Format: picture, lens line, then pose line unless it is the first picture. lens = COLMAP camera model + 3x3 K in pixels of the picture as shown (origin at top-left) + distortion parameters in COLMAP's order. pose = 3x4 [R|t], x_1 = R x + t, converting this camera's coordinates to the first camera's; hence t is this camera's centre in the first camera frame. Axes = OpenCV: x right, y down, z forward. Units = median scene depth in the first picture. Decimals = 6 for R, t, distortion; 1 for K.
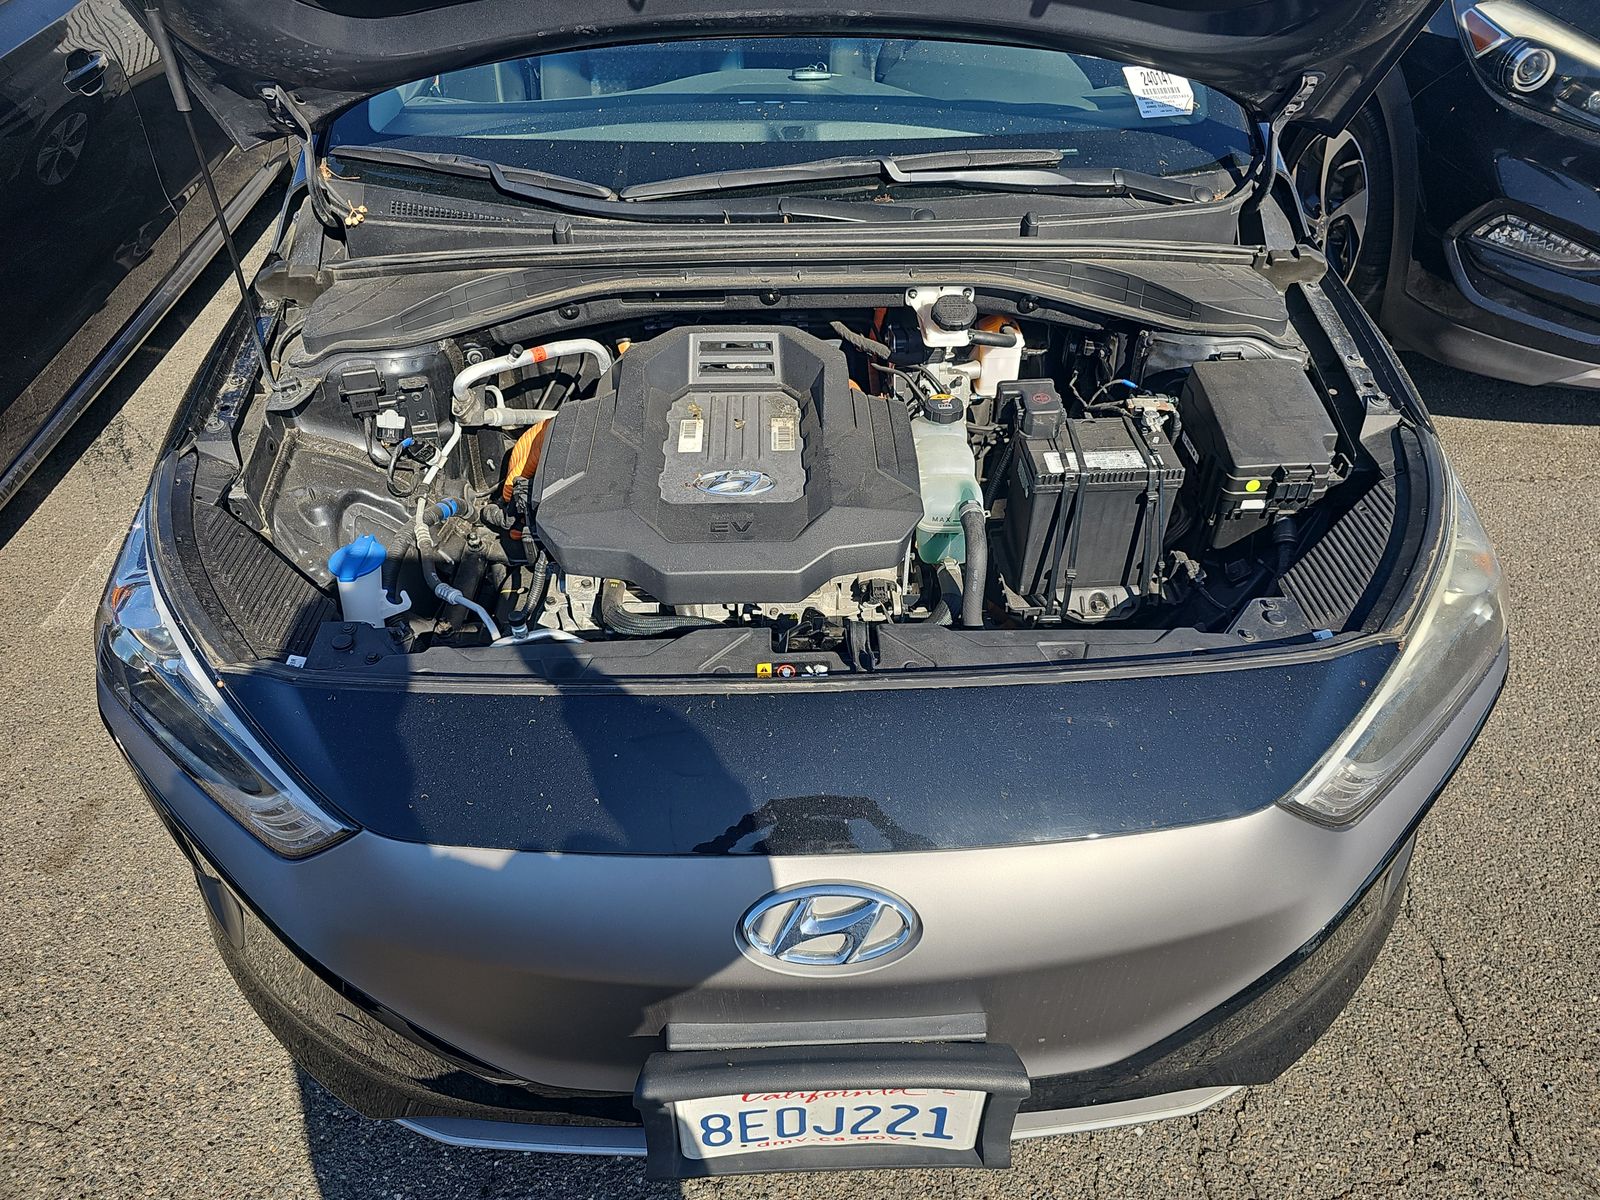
lens RADIAL K [[1076.0, 0, 787.4], [0, 1076.0, 606.3], [0, 0, 1]] dist [0.028680, -0.033029]
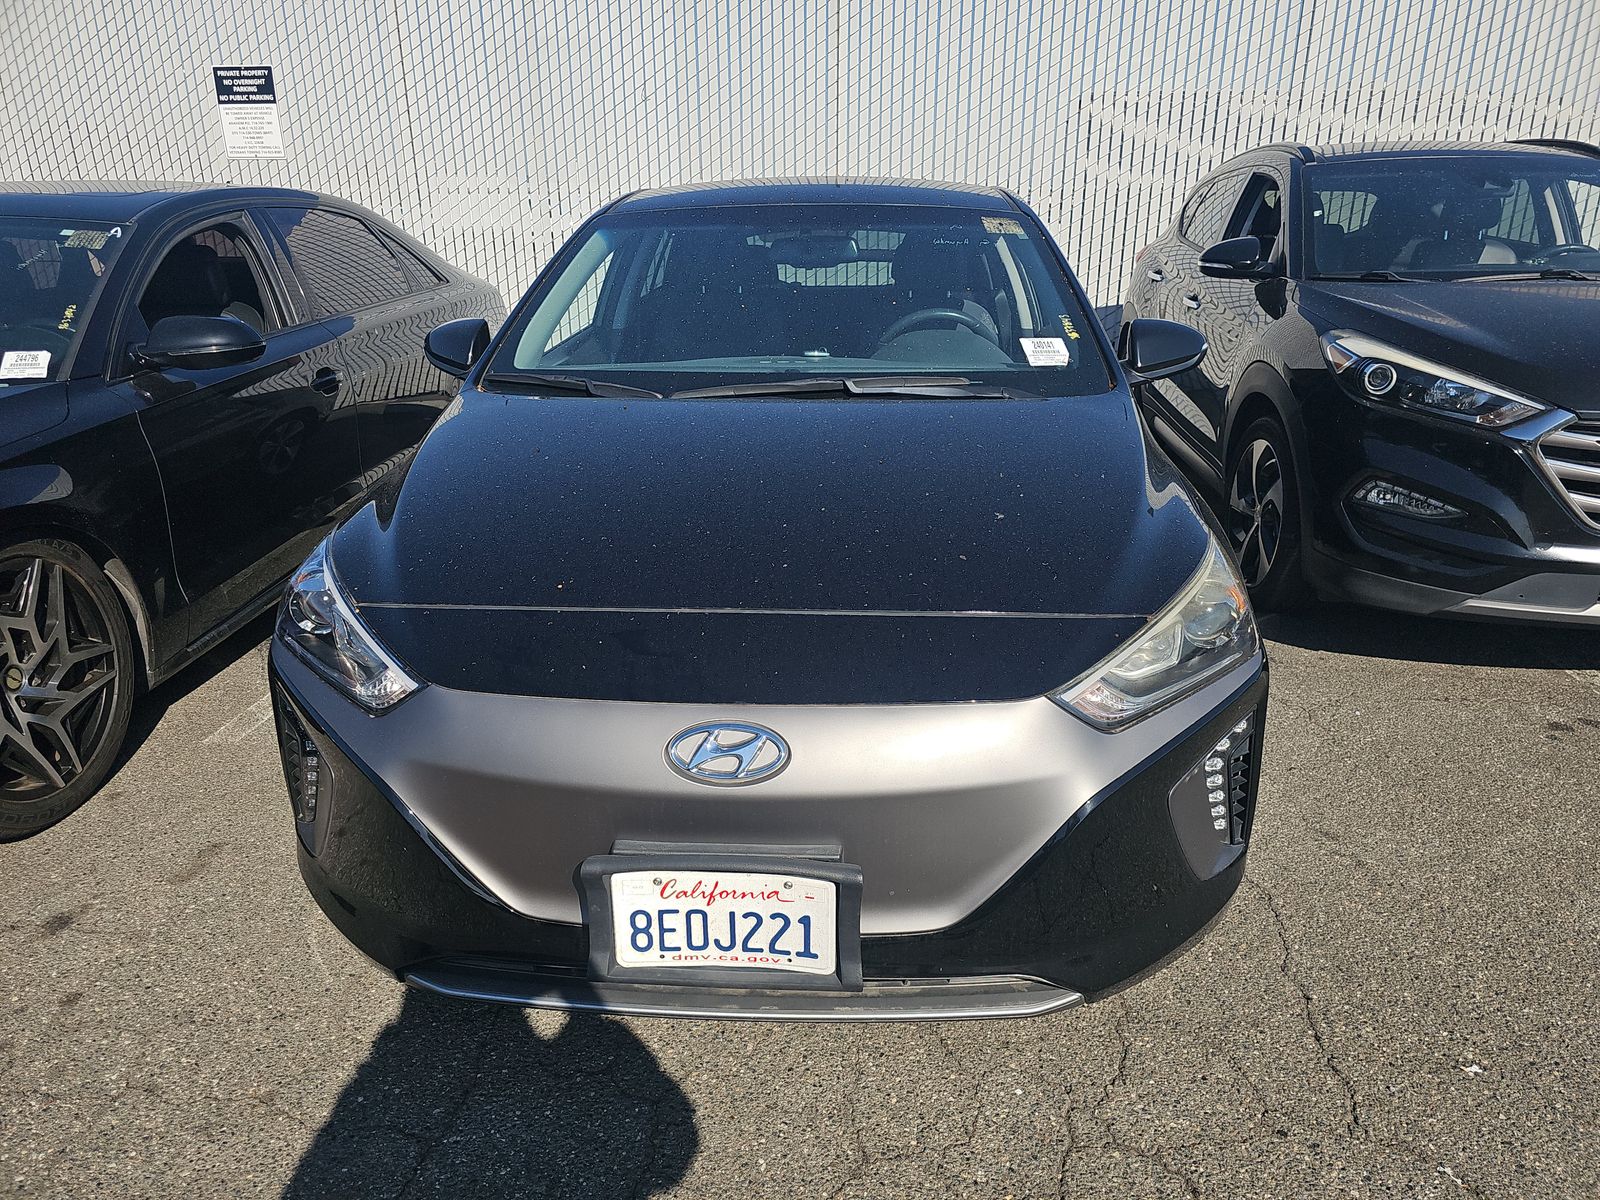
lens RADIAL K [[1076.0, 0, 787.4], [0, 1076.0, 606.3], [0, 0, 1]] dist [0.028680, -0.033029]
pose [[0.994681, 0.033679, -0.097346, 0.179844], [-0.065946, 0.934190, -0.350629, 0.436634], [0.079131, 0.355183, 0.931441, -0.297249]]
